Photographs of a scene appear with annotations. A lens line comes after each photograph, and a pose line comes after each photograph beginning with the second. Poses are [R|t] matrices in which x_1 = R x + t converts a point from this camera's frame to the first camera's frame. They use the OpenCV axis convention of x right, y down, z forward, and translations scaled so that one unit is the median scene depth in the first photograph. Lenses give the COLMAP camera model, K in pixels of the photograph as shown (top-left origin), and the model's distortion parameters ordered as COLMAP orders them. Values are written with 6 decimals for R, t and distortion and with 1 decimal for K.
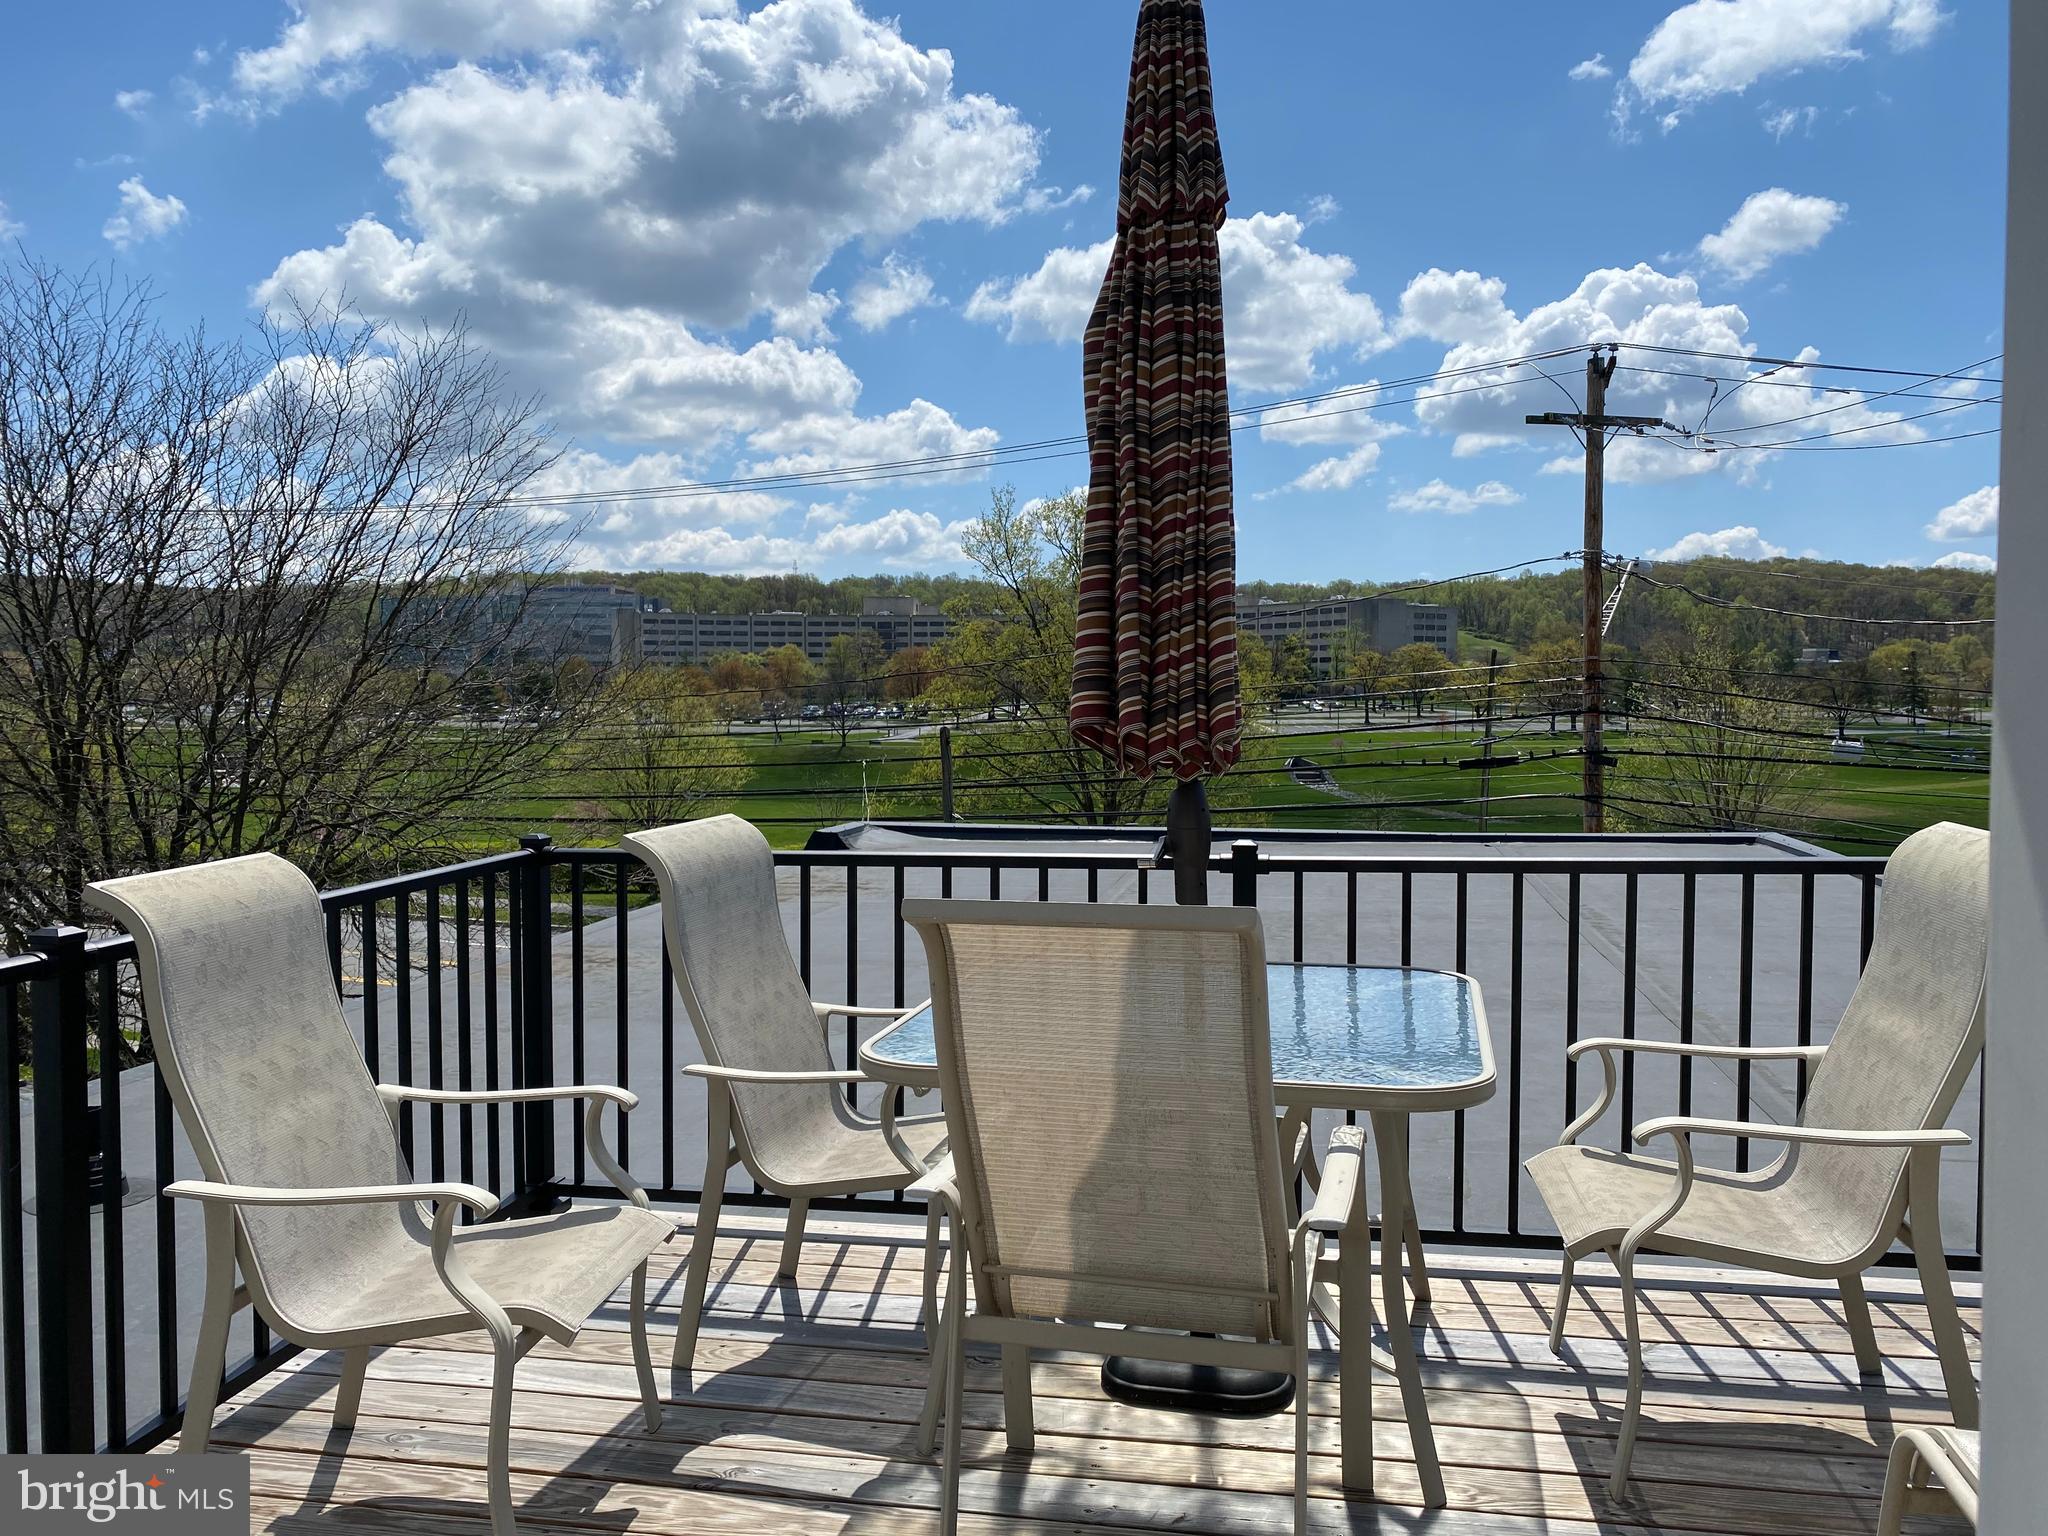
lens RADIAL K [[1585.5, 0, 1020.4], [0, 1585.5, 766.1], [0, 0, 1]] dist [0.065661, -0.082163]
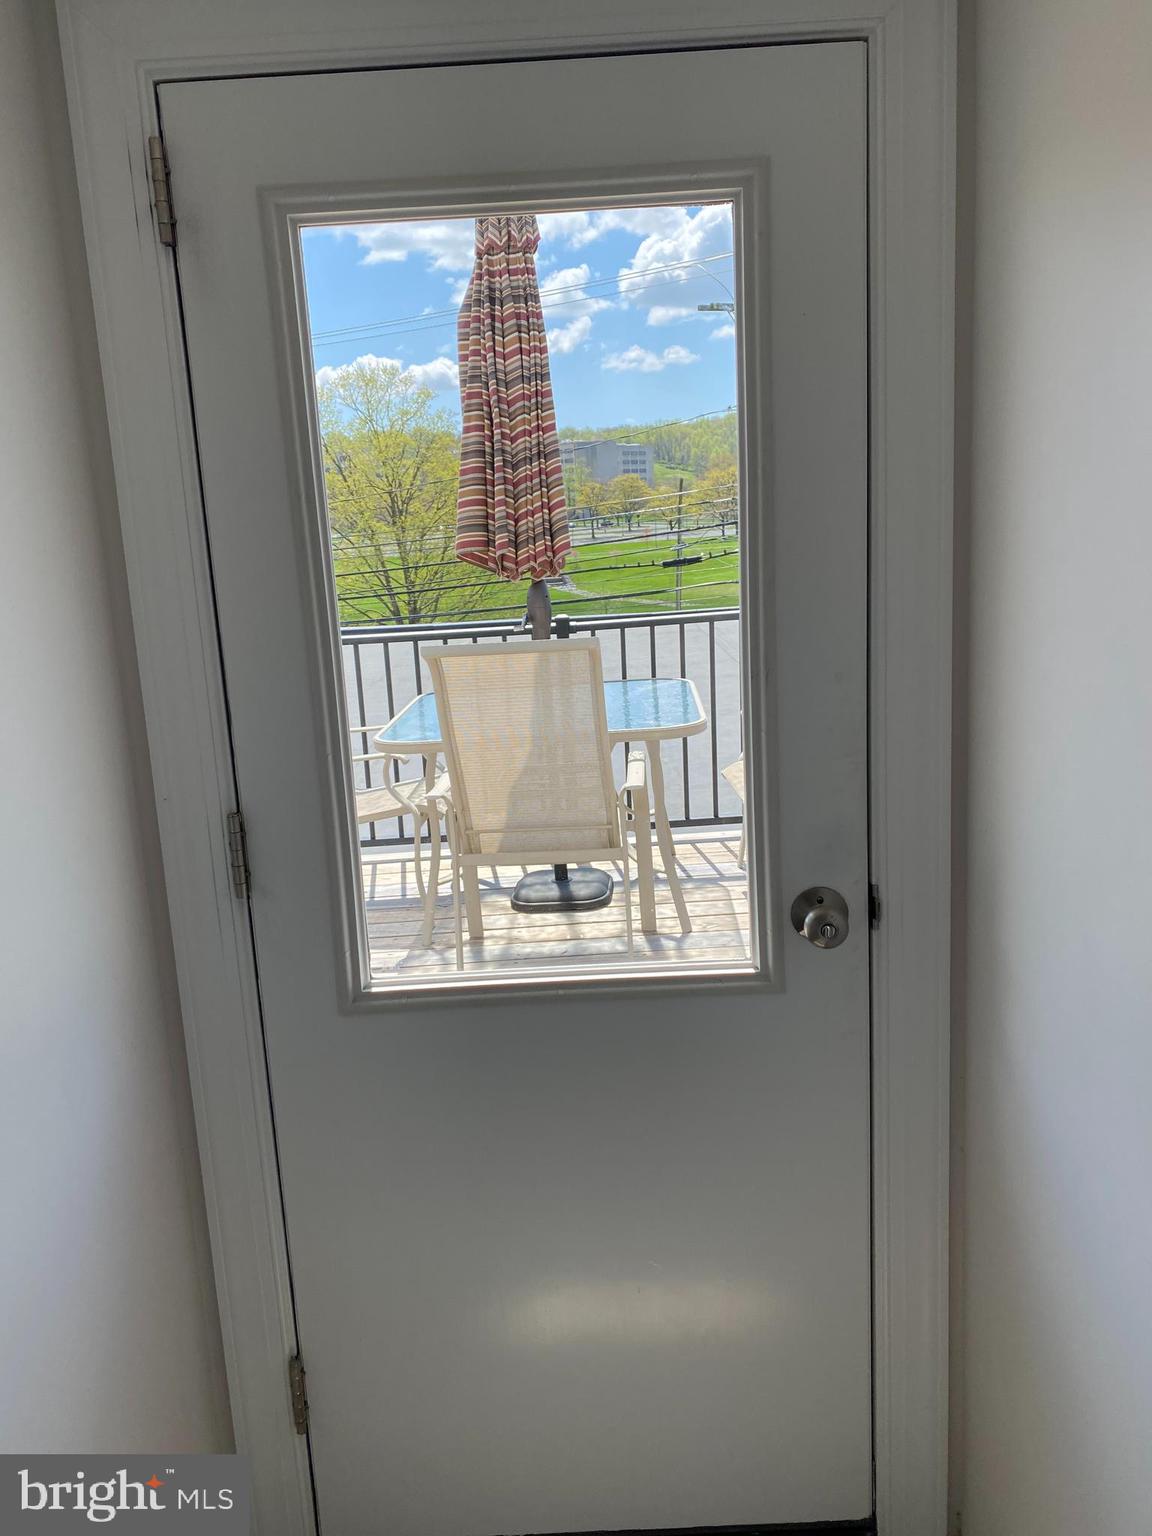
lens RADIAL K [[1189.1, 0, 581.2], [0, 1189.1, 774.0], [0, 0, 1]] dist [0.065661, -0.082163]
pose [[0.977587, -0.090597, 0.190044, -0.127248], [0.058600, 0.984095, 0.167698, 0.002916], [-0.202214, -0.152802, 0.967347, -0.362674]]
